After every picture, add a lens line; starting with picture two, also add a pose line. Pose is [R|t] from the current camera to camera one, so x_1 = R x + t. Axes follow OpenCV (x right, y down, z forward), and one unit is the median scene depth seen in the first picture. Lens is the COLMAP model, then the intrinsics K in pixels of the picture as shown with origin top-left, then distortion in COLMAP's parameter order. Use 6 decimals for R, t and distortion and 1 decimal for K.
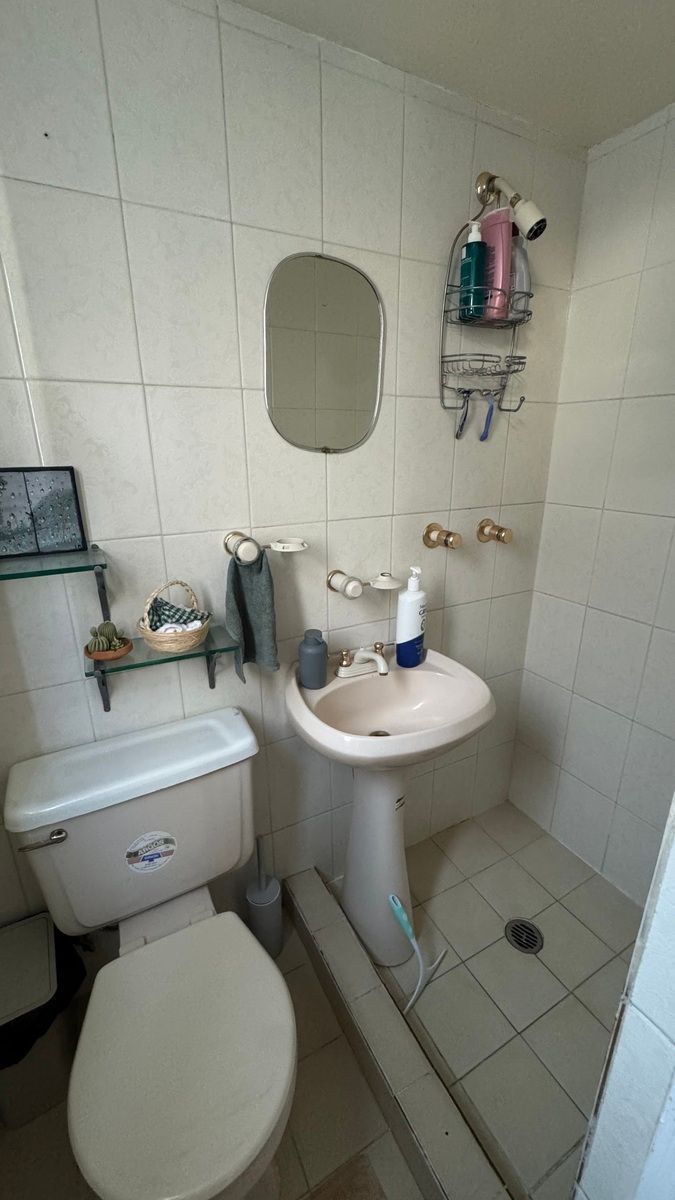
lens RADIAL K [[478.1, 0, 338.3], [0, 478.1, 599.5], [0, 0, 1]] dist [-0.003253, 0.000339]
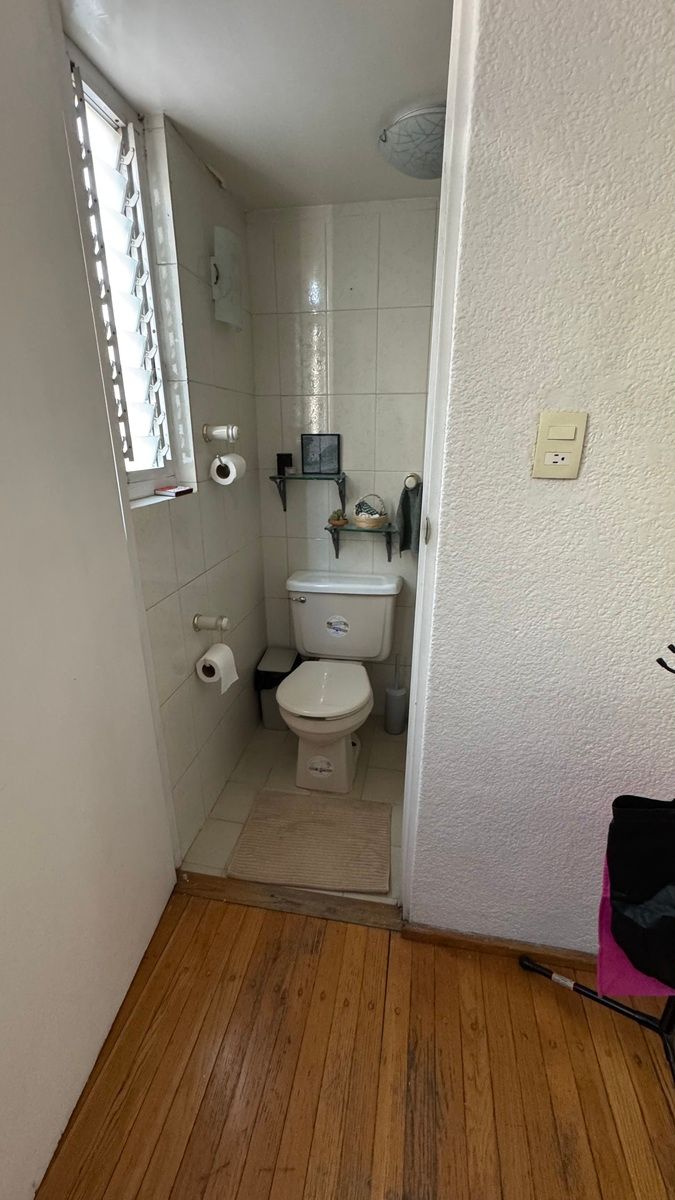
lens RADIAL K [[478.1, 0, 338.3], [0, 478.1, 599.5], [0, 0, 1]] dist [-0.003253, 0.000339]
pose [[0.780603, 0.212841, -0.587672, 0.799561], [-0.197896, 0.976024, 0.090629, 0.237602], [0.592872, 0.045553, 0.804008, -0.654166]]
